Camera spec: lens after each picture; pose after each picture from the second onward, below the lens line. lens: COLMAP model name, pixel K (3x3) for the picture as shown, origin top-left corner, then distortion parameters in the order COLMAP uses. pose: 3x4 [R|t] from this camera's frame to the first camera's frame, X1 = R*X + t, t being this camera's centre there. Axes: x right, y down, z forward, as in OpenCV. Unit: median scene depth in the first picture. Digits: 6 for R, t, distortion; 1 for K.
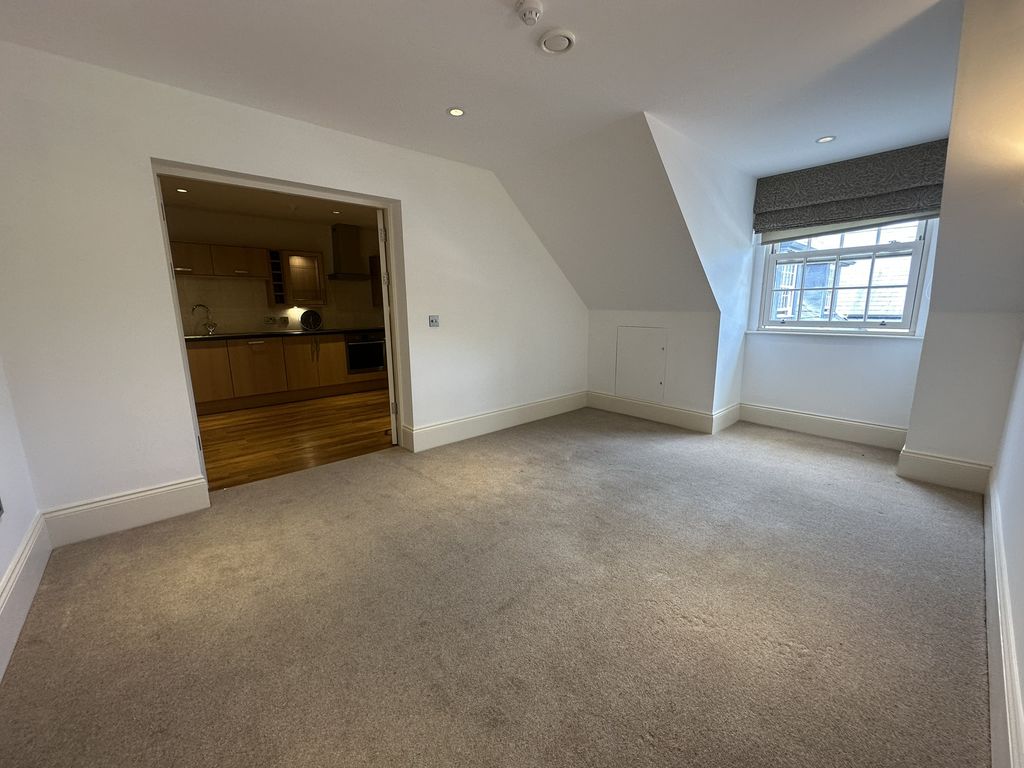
lens RADIAL K [[414.1, 0, 511.5], [0, 414.1, 375.4], [0, 0, 1]] dist [0.000585, 0.000167]
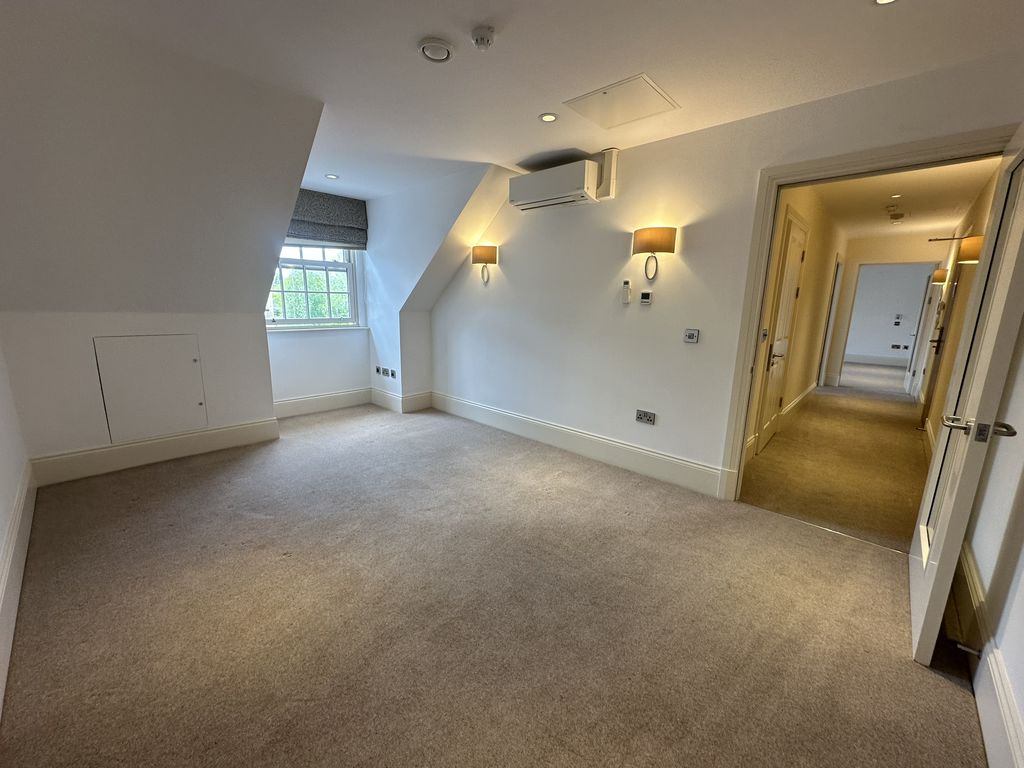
lens RADIAL K [[407.1, 0, 511.0], [0, 407.1, 383.1], [0, 0, 1]] dist [-0.001087, 0.000273]
pose [[-0.097986, -0.184535, 0.977929, -0.566408], [0.143947, 0.969696, 0.197405, -0.110524], [-0.984722, 0.160113, -0.068453, 0.587933]]
